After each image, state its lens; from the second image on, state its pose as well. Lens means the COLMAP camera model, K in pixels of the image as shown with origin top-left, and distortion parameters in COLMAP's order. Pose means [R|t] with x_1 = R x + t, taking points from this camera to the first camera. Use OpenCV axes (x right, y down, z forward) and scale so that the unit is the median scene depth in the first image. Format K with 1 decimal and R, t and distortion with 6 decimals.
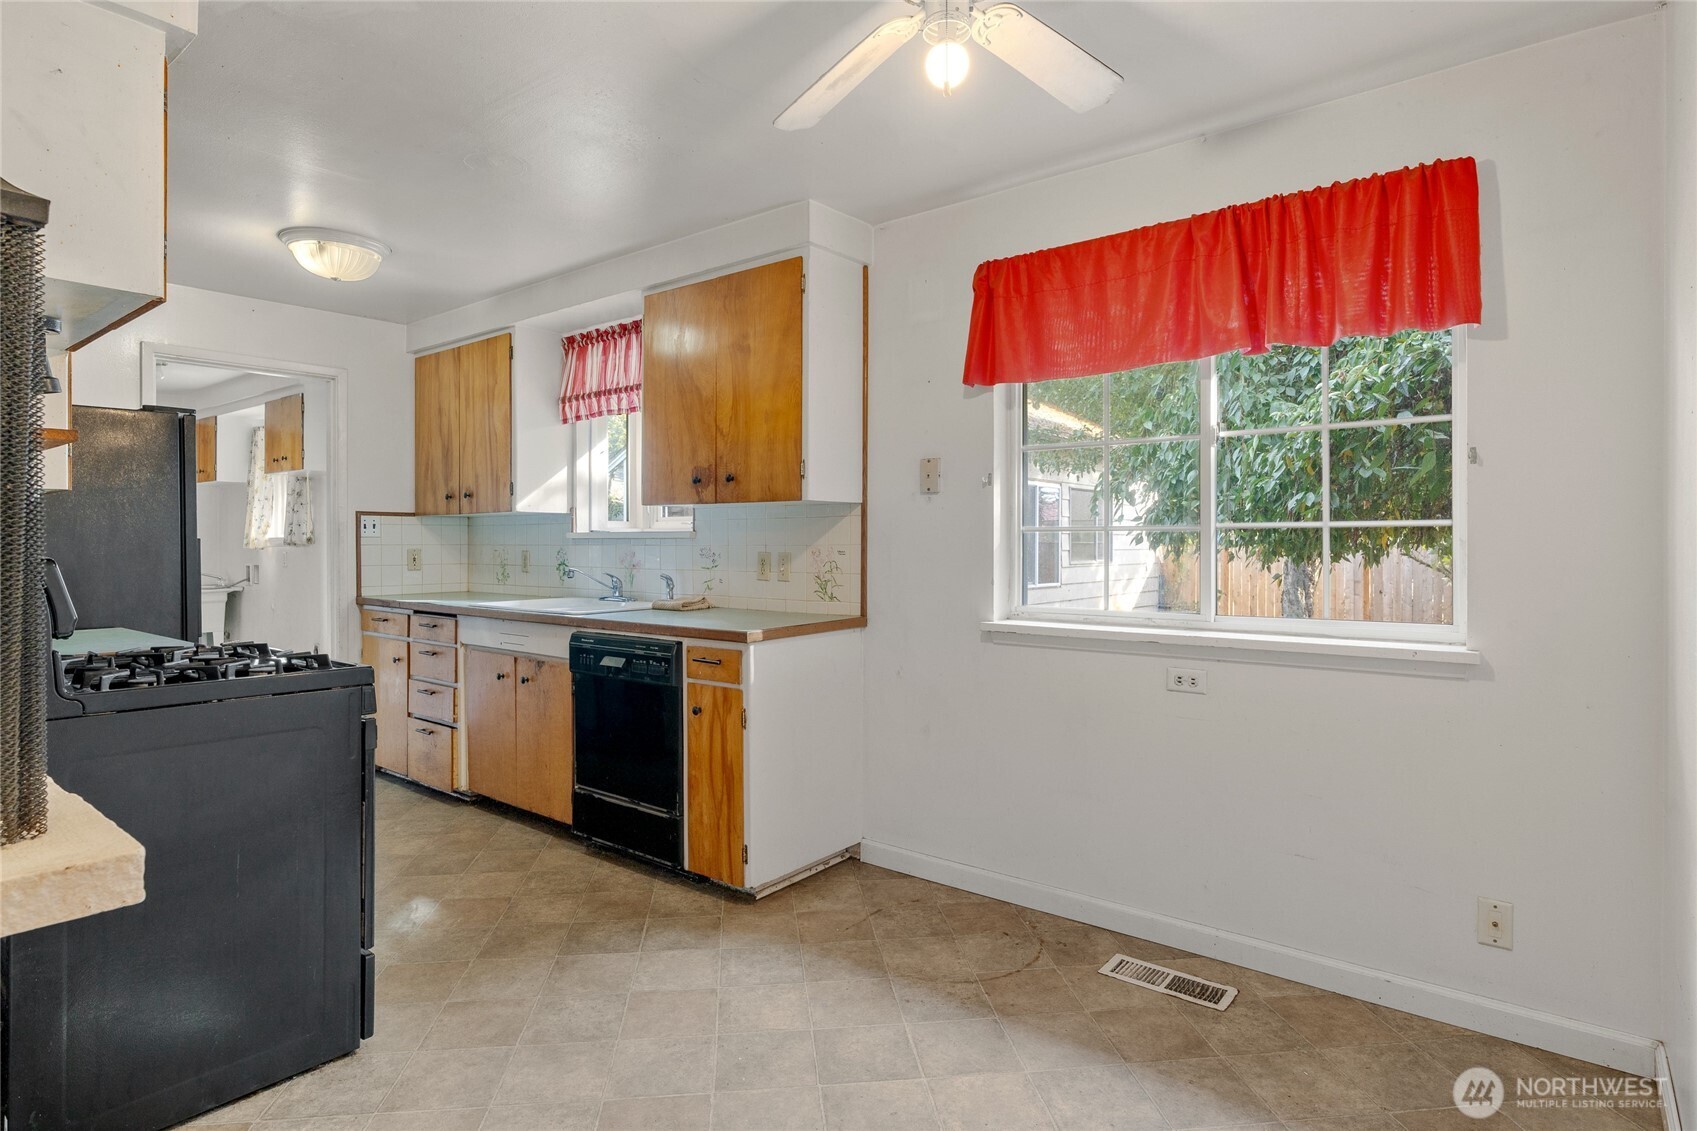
lens RADIAL K [[936.1, 0, 853.2], [0, 936.1, 548.6], [0, 0, 1]] dist [-0.004856, -0.000924]
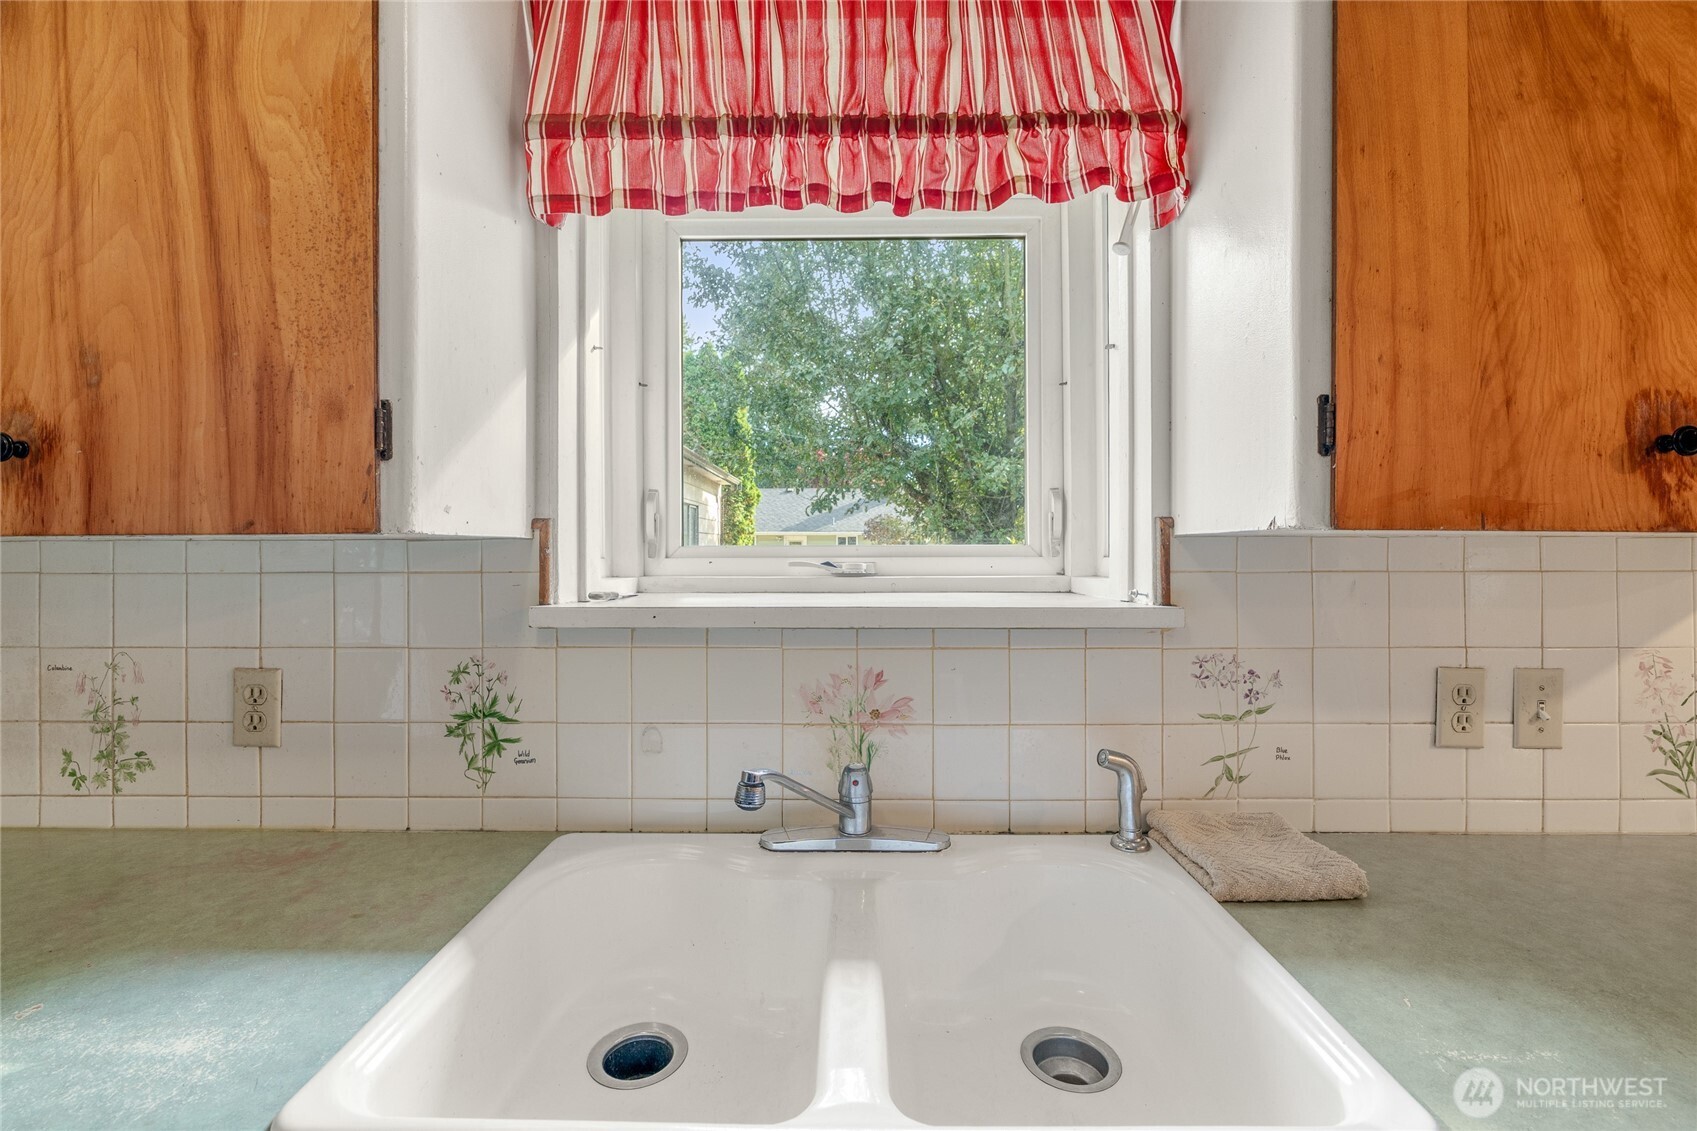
lens RADIAL K [[771.5, 0, 845.9], [0, 771.5, 553.2], [0, 0, 1]] dist [-0.011048, 0.004328]
pose [[0.784467, -0.003460, 0.620161, -0.392384], [0.004150, 0.999991, 0.000329, -0.034673], [-0.620156, 0.002316, 0.784475, 0.791930]]
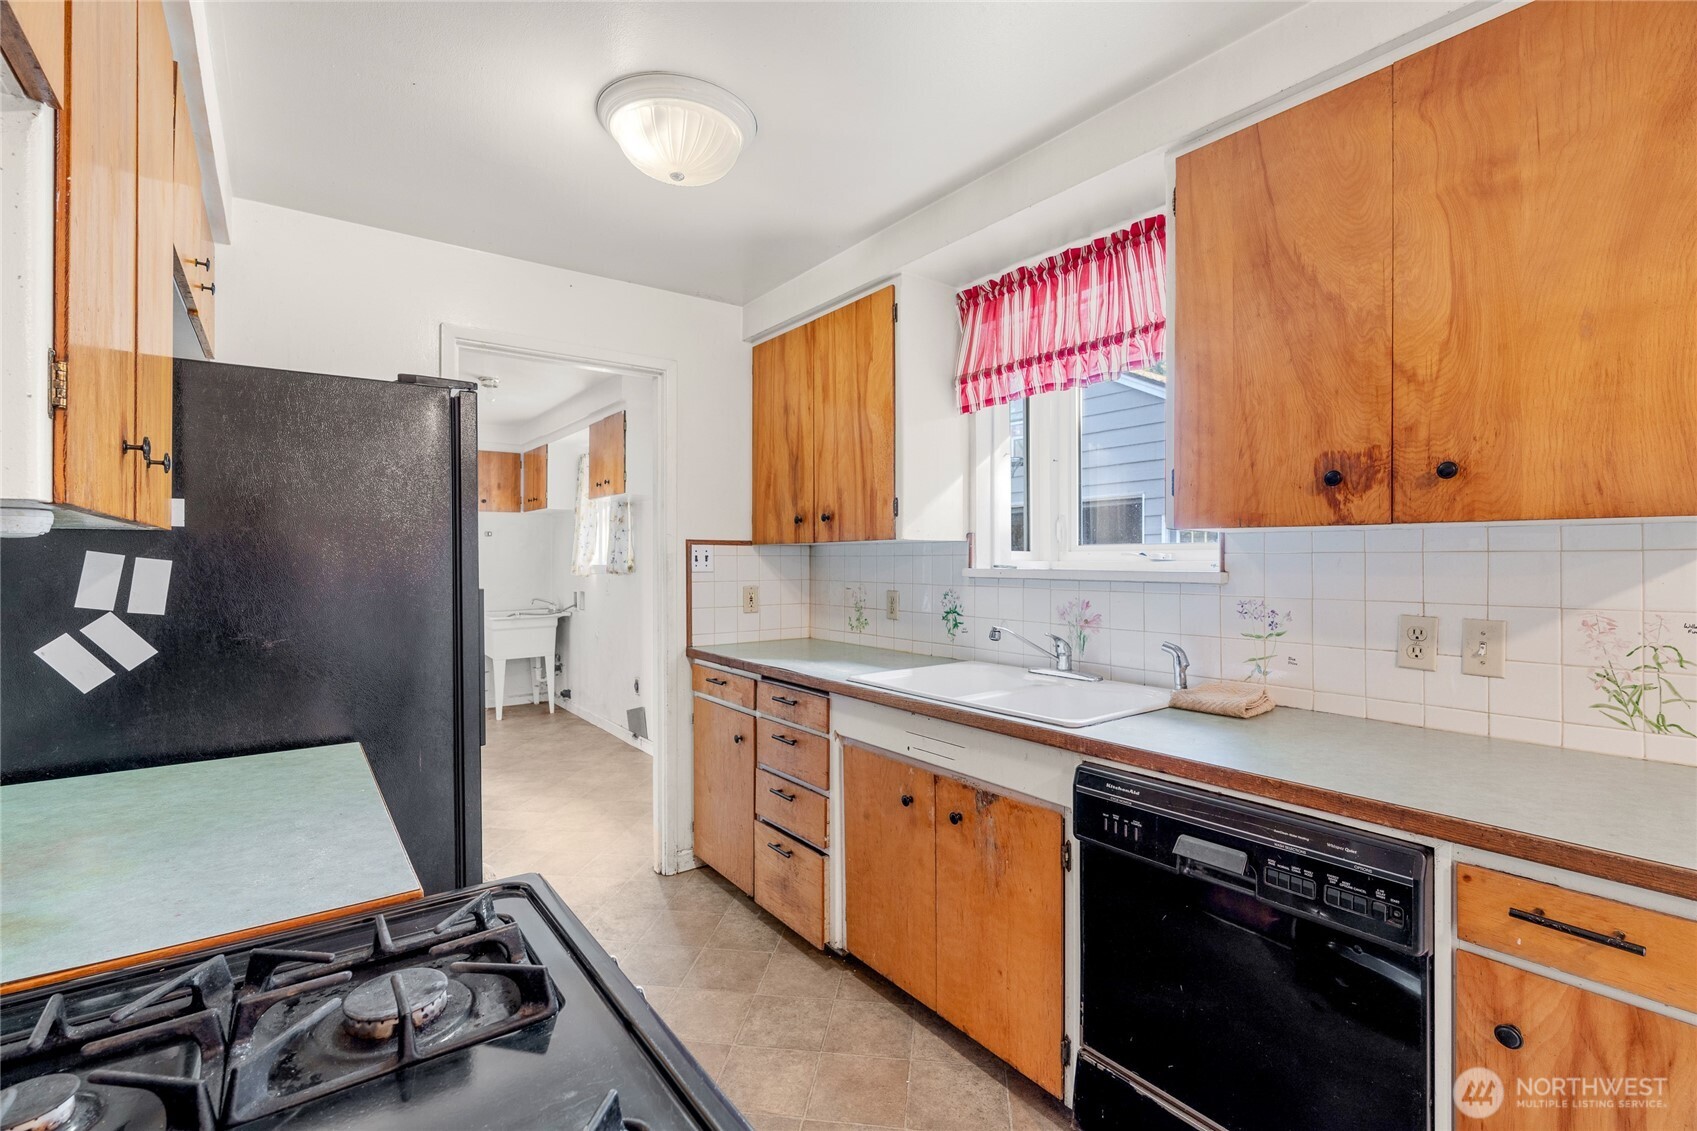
lens RADIAL K [[771.5, 0, 842.2], [0, 771.5, 559.2], [0, 0, 1]] dist [-0.011048, 0.004328]
pose [[0.968109, 0.000067, -0.250530, -0.259669], [-0.001502, 0.999984, -0.005536, -0.021769], [0.250525, 0.005736, 0.968093, 0.432460]]
